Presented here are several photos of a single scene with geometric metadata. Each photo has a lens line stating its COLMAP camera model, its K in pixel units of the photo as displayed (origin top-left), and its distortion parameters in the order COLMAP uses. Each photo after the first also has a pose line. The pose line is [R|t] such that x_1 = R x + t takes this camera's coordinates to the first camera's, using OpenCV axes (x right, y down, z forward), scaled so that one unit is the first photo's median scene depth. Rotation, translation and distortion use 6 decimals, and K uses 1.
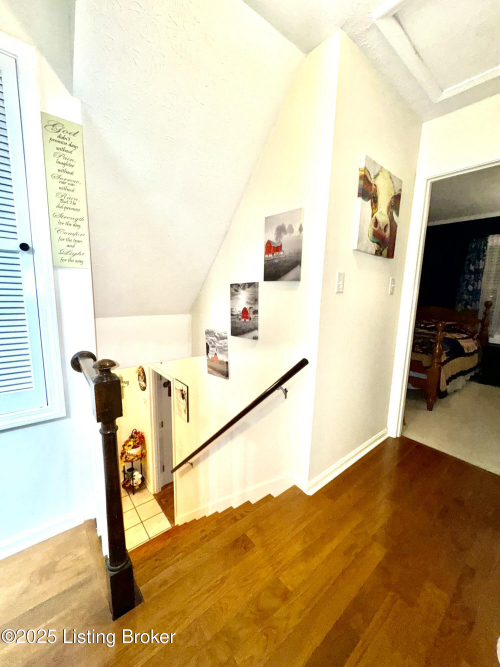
lens RADIAL K [[266.3, 0, 250.2], [0, 266.3, 332.2], [0, 0, 1]] dist [-0.001730, -0.000476]
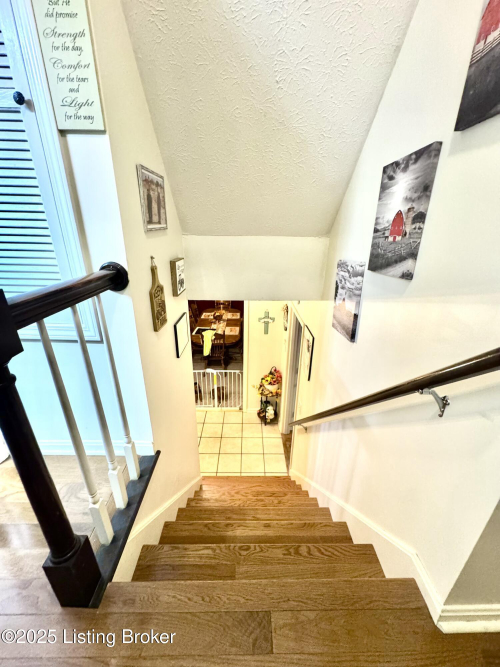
lens RADIAL K [[266.3, 0, 251.0], [0, 266.3, 333.2], [0, 0, 1]] dist [-0.001730, -0.000476]
pose [[0.781711, 0.218408, -0.584145, 0.103499], [-0.090798, 0.966548, 0.239878, 0.032607], [0.616995, -0.134476, 0.775392, 0.429327]]
